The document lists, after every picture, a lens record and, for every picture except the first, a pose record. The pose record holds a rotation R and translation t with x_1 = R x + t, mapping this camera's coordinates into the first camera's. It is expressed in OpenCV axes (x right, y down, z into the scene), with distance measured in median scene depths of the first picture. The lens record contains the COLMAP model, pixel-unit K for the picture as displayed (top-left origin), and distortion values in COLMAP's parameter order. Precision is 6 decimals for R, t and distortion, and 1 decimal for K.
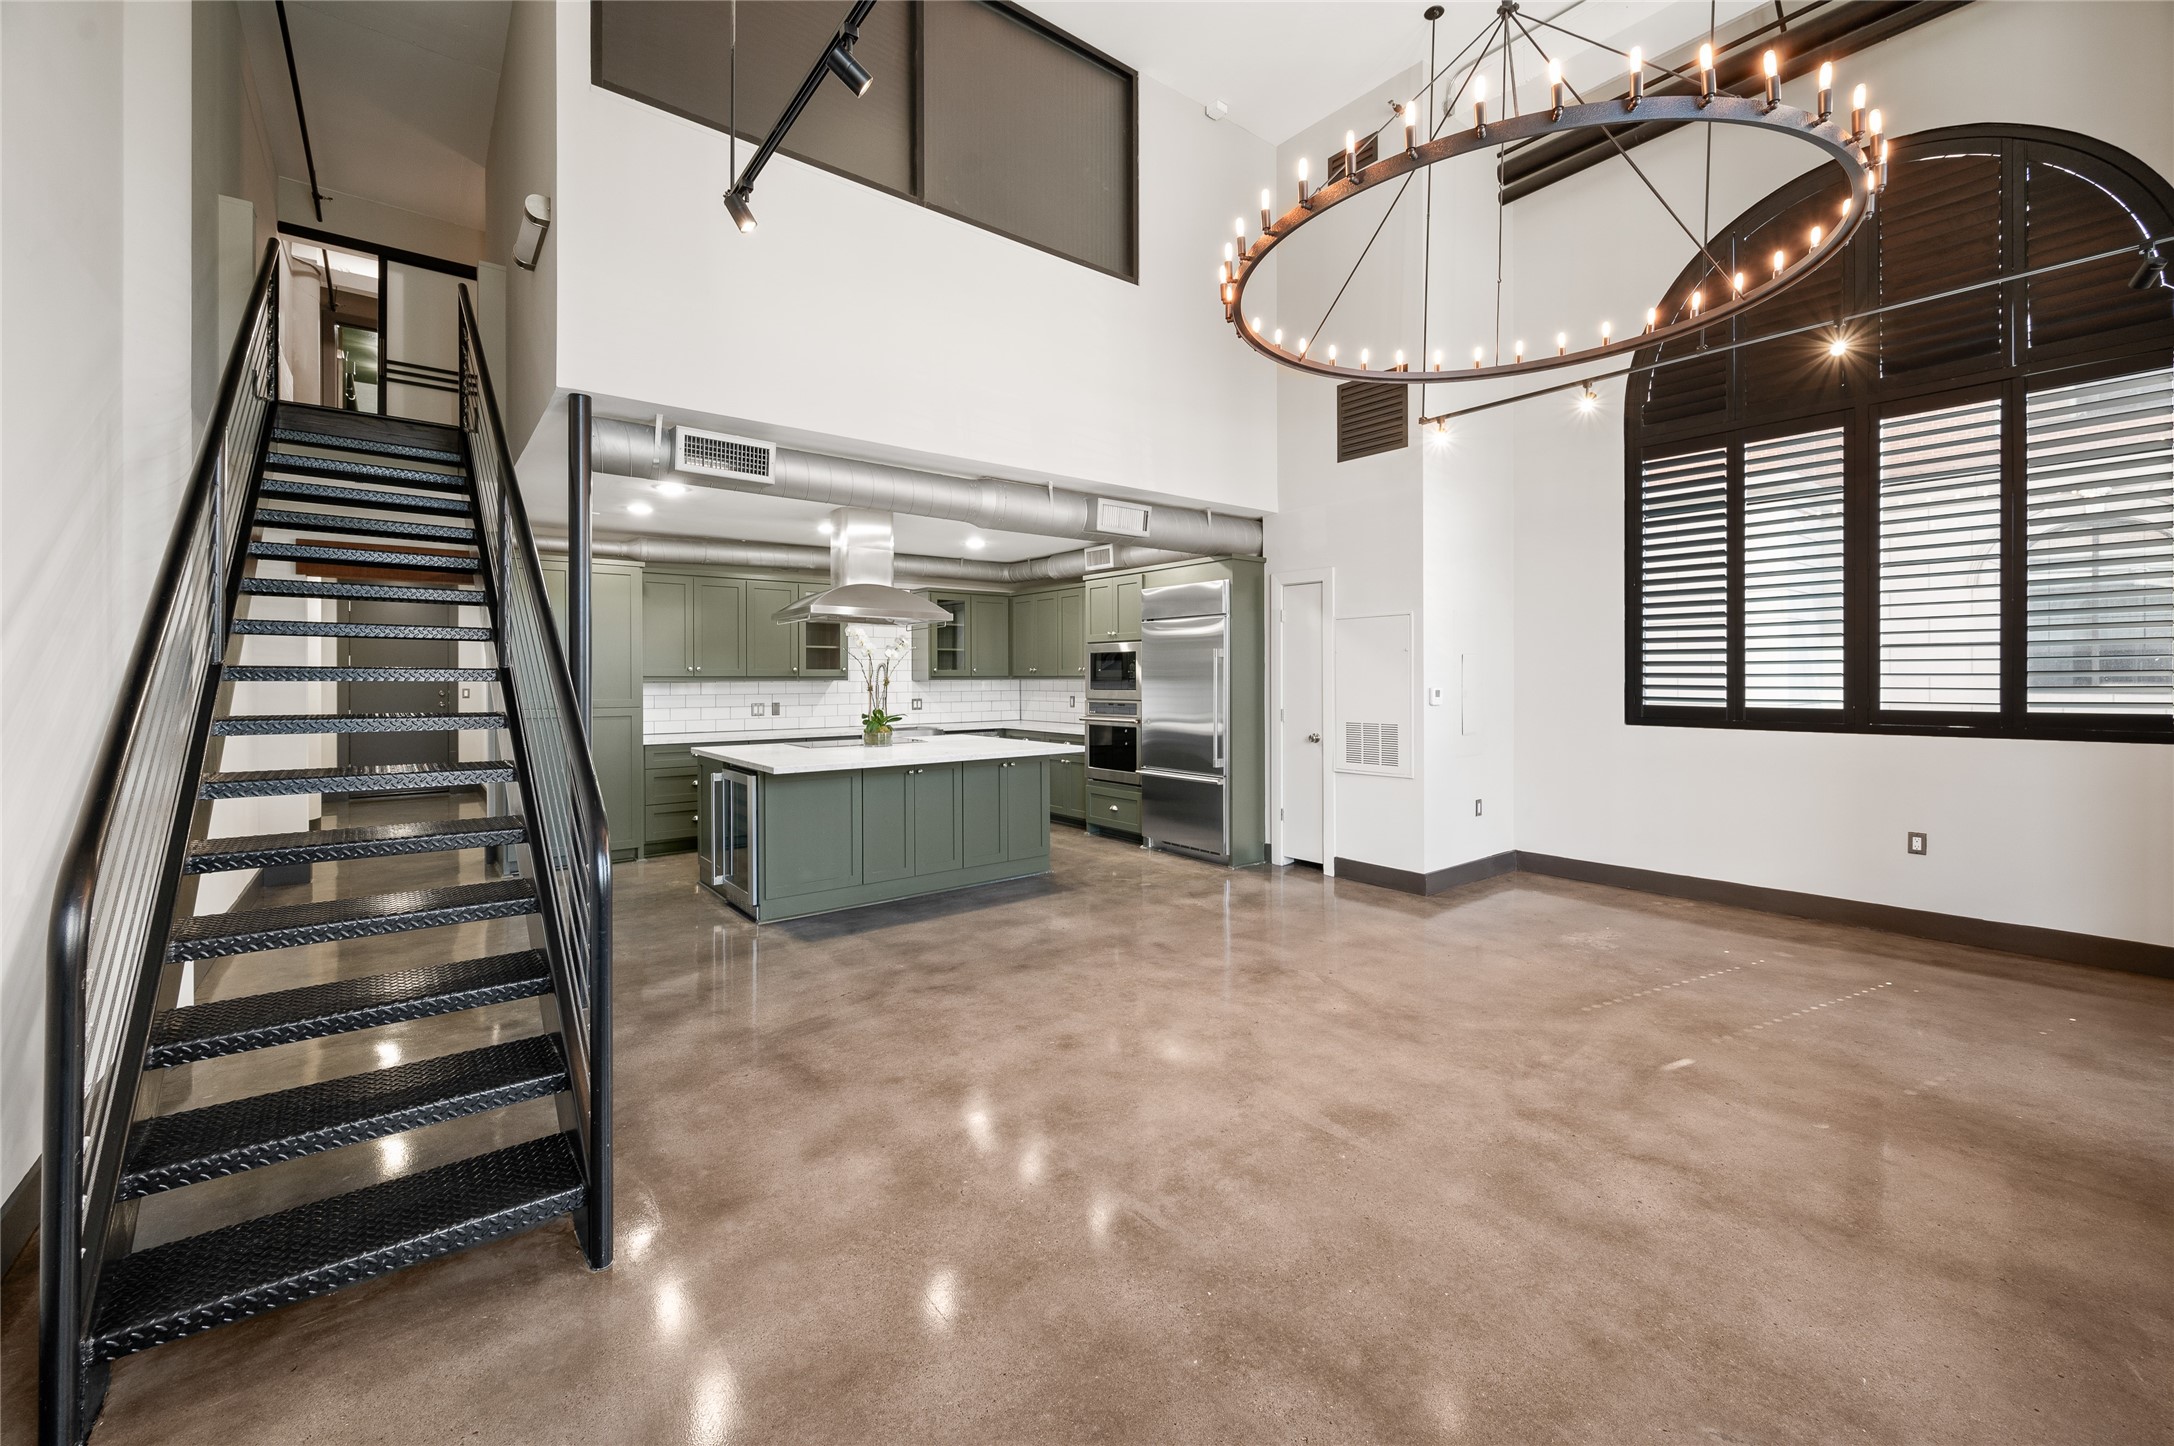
lens RADIAL K [[875.8, 0, 1097.1], [0, 875.8, 671.3], [0, 0, 1]] dist [-0.002660, -0.000033]
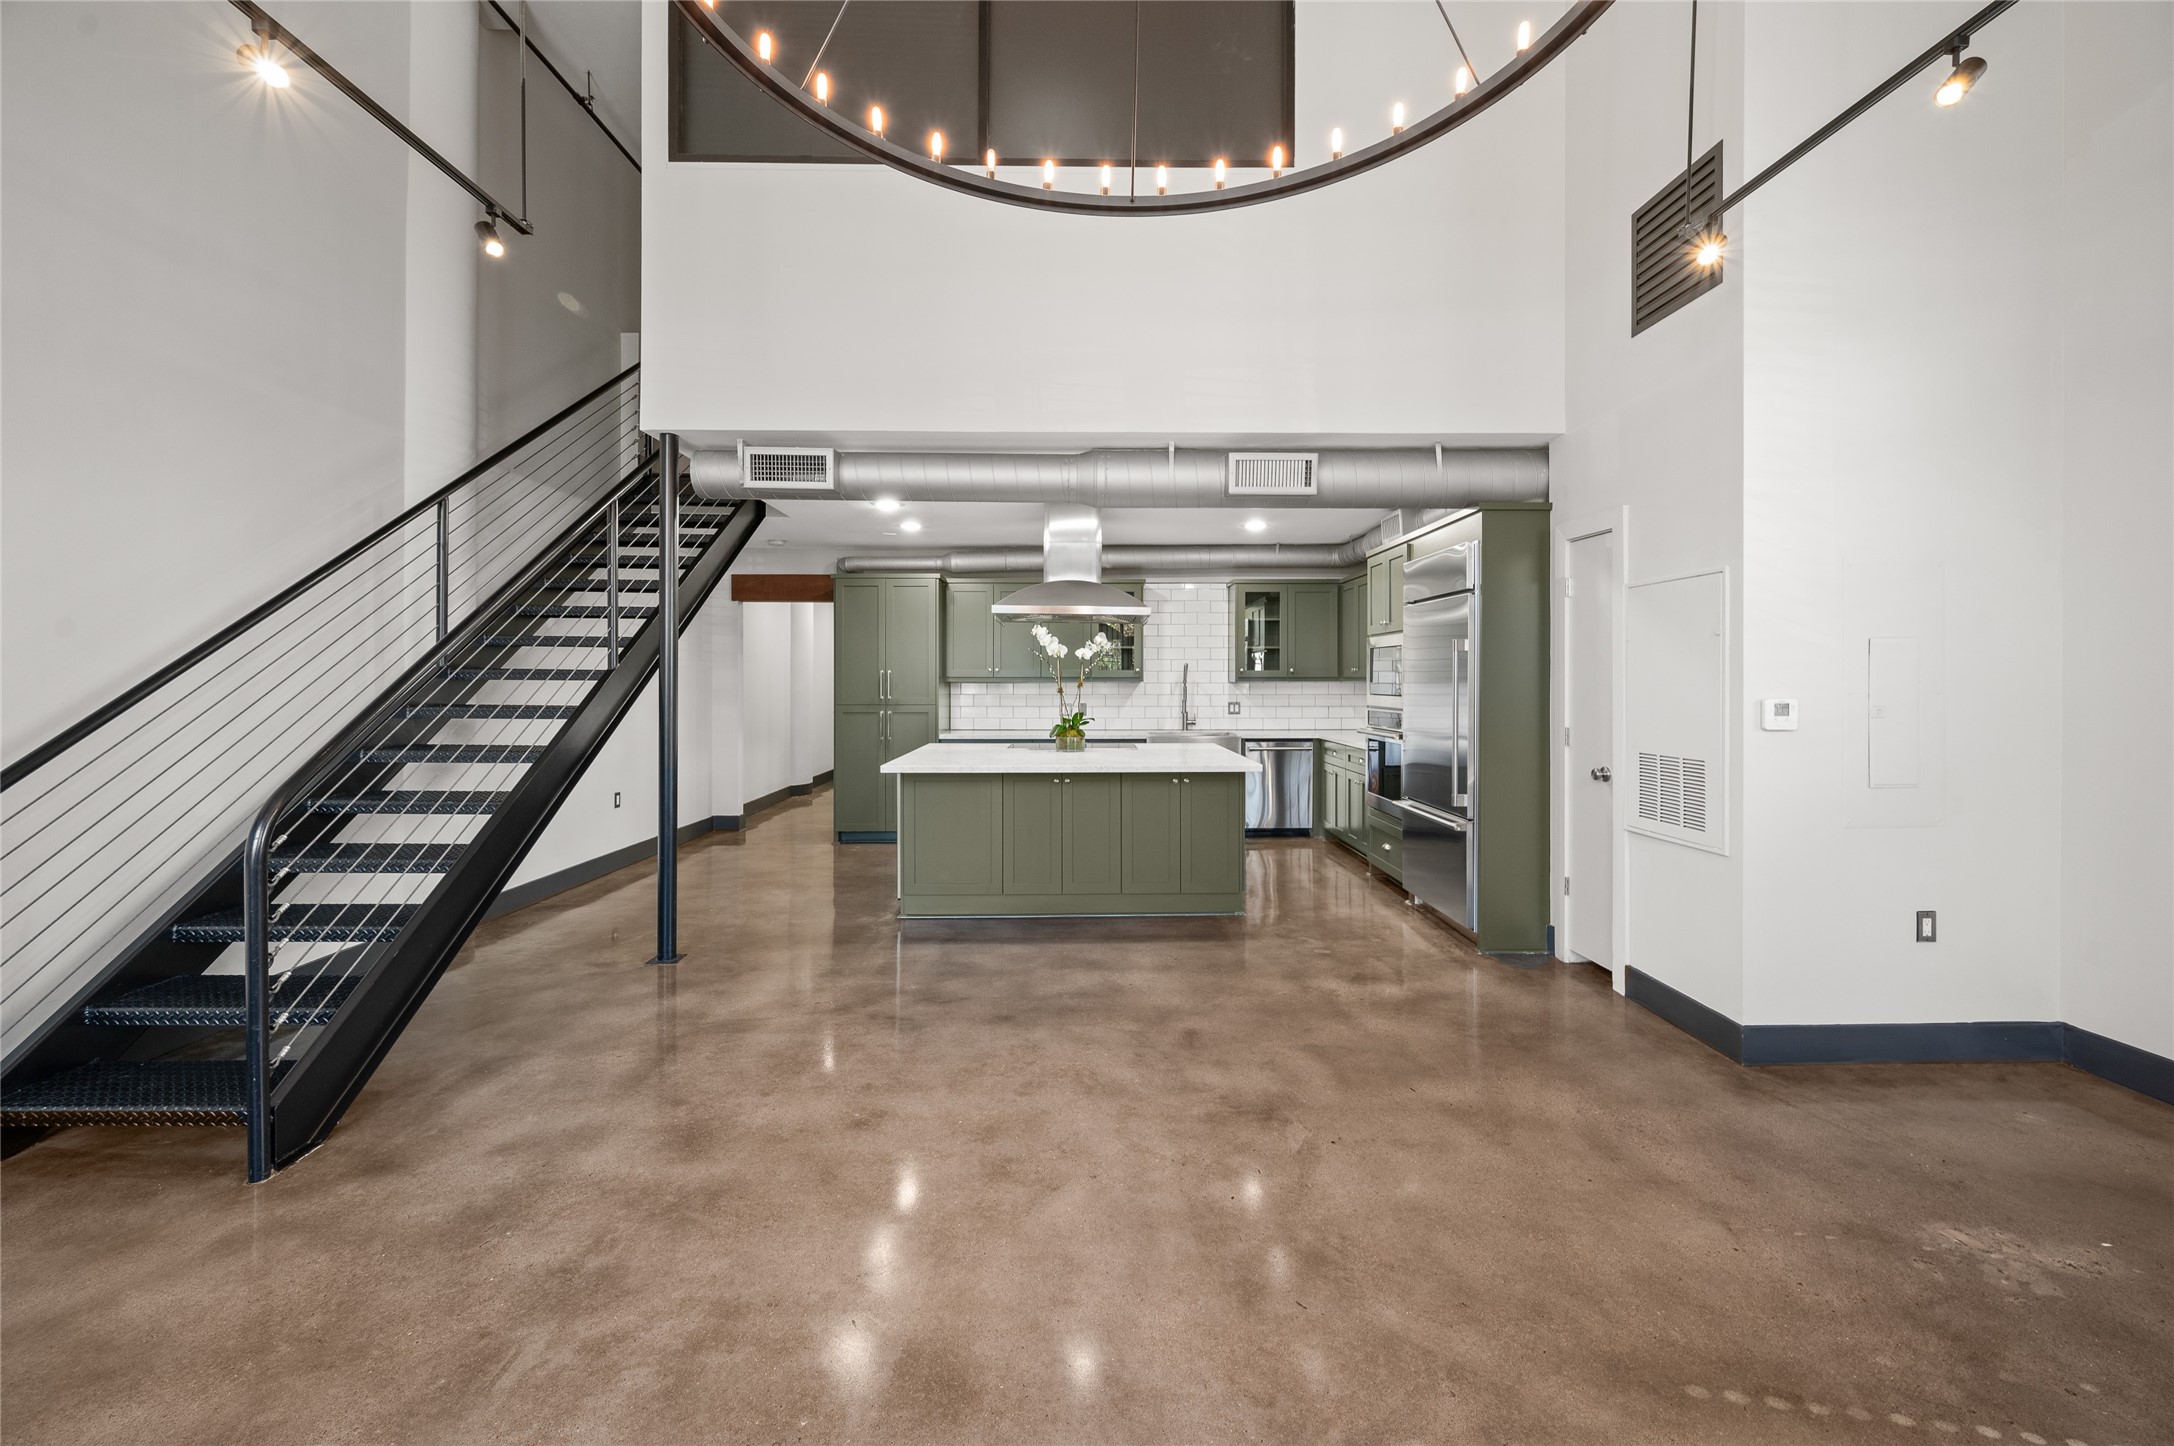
lens RADIAL K [[884.7, 0, 1091.5], [0, 884.7, 681.6], [0, 0, 1]] dist [-0.005603, -0.000050]
pose [[0.789692, 0.004349, -0.613488, 0.410649], [0.002082, 0.999950, 0.009768, 0.000838], [0.613500, -0.008991, 0.789644, 0.302480]]
